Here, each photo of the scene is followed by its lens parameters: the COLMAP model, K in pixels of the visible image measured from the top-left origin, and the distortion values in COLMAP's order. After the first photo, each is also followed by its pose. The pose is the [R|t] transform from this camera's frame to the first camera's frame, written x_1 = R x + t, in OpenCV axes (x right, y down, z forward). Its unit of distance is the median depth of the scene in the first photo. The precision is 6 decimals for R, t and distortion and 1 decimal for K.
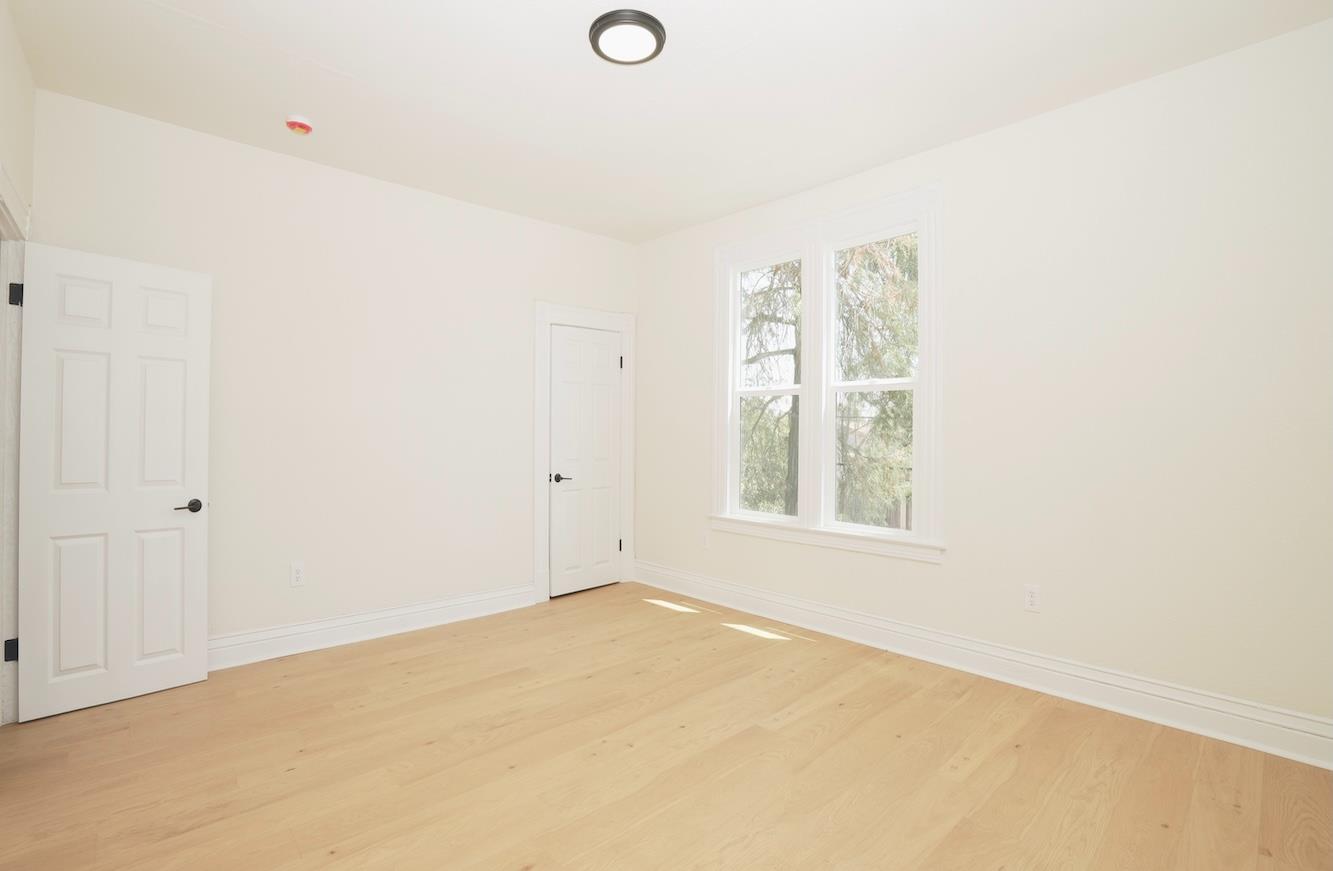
lens RADIAL K [[616.3, 0, 666.5], [0, 616.3, 435.5], [0, 0, 1]] dist [0.001459, 0.002089]
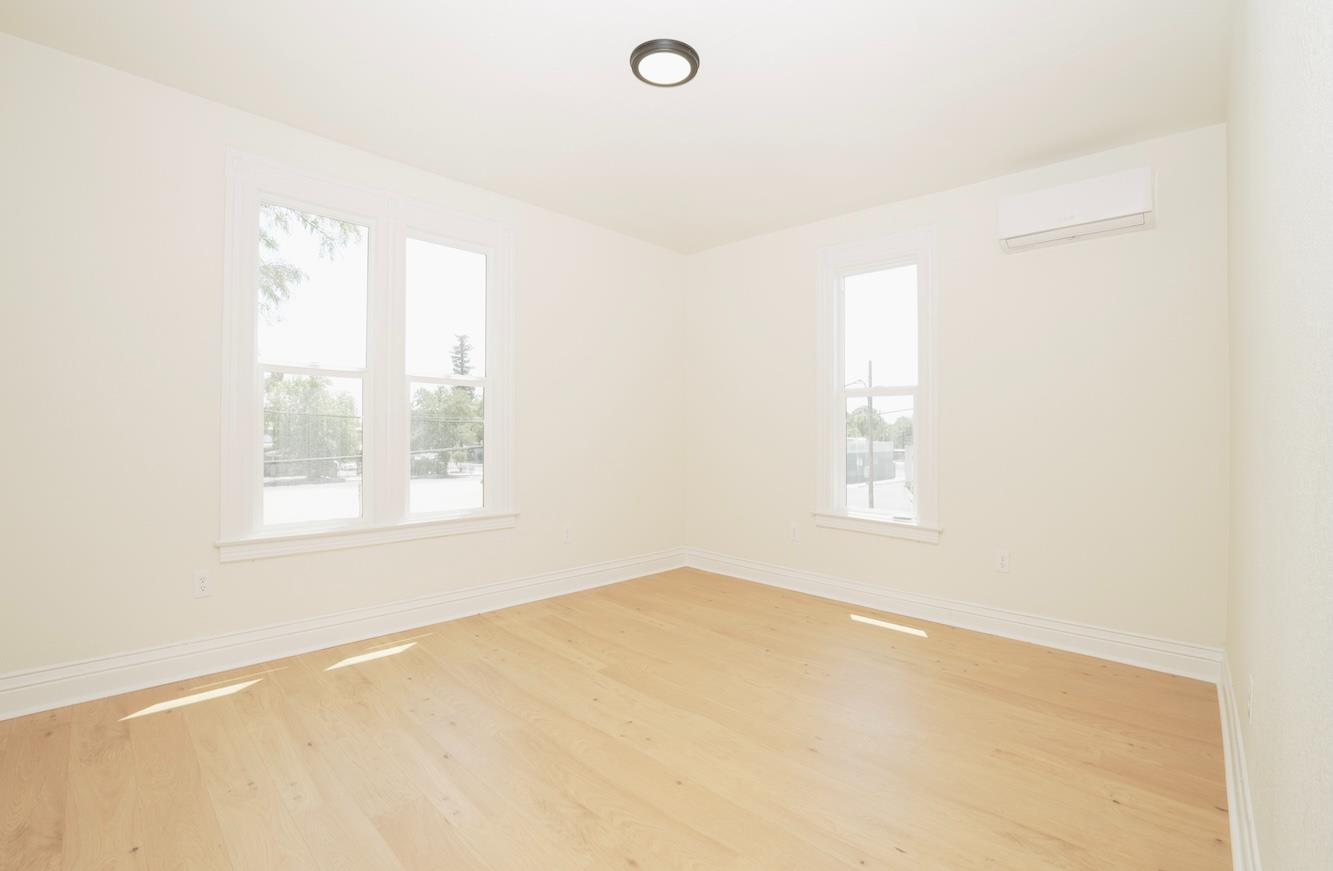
lens RADIAL K [[592.7, 0, 663.0], [0, 592.7, 437.1], [0, 0, 1]] dist [-0.003416, 0.000929]
pose [[-0.062270, 0.004220, 0.998050, -0.701157], [-0.006793, 0.999966, -0.004652, 0.026947], [-0.998036, -0.007070, -0.062239, 0.690733]]
